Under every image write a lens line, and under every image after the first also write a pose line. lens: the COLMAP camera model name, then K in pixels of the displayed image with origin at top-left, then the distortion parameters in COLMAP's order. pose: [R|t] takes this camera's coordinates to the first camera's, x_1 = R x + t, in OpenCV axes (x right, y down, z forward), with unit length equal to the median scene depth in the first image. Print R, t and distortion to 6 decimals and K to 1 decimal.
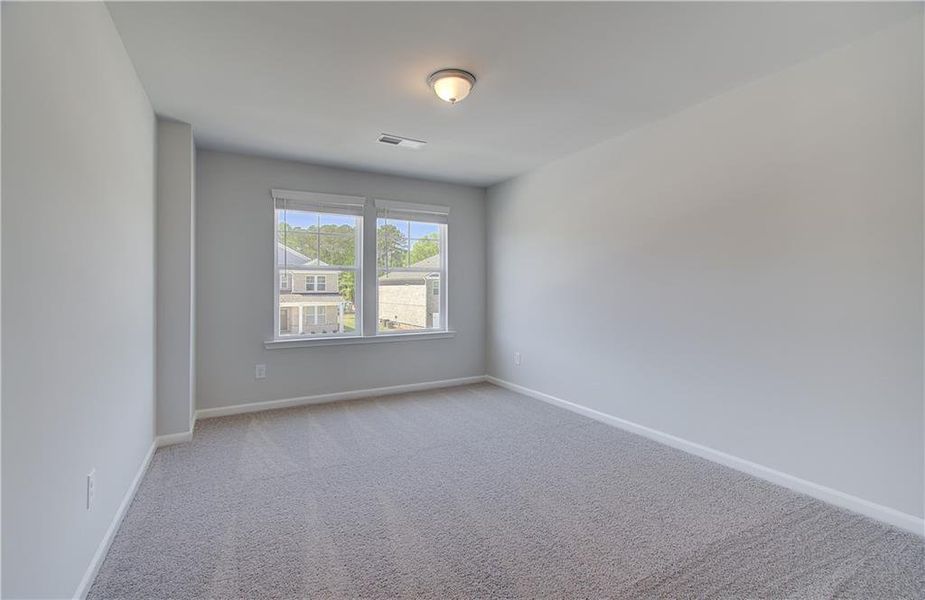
lens RADIAL K [[401.7, 0, 459.7], [0, 401.7, 290.8], [0, 0, 1]] dist [0.003118, 0.000741]
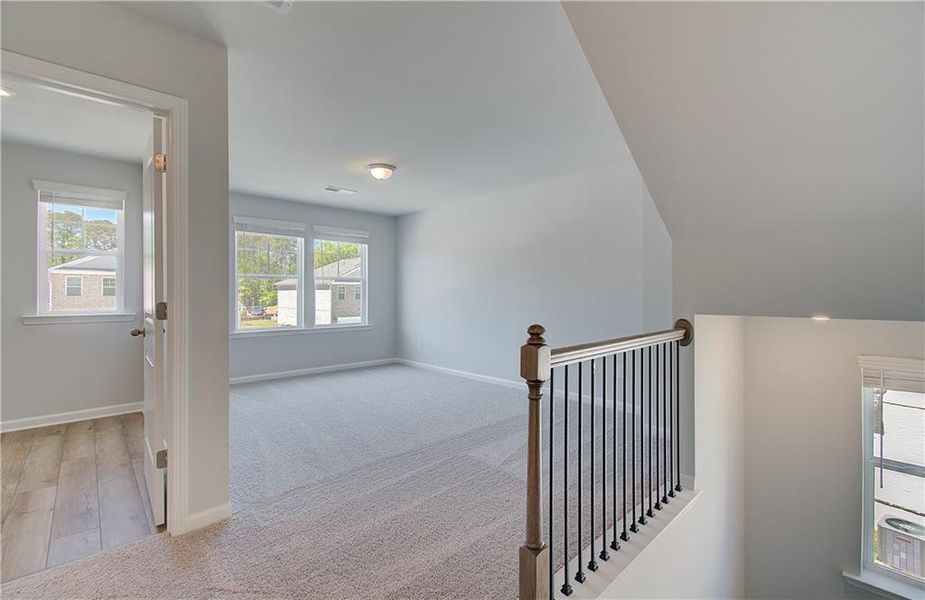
lens RADIAL K [[401.7, 0, 454.7], [0, 401.7, 301.6], [0, 0, 1]] dist [0.003118, 0.000741]
pose [[0.973527, -0.001302, 0.228570, -0.057147], [-0.001717, 0.999914, 0.013008, 0.006710], [-0.228568, -0.013057, 0.973441, -0.387029]]
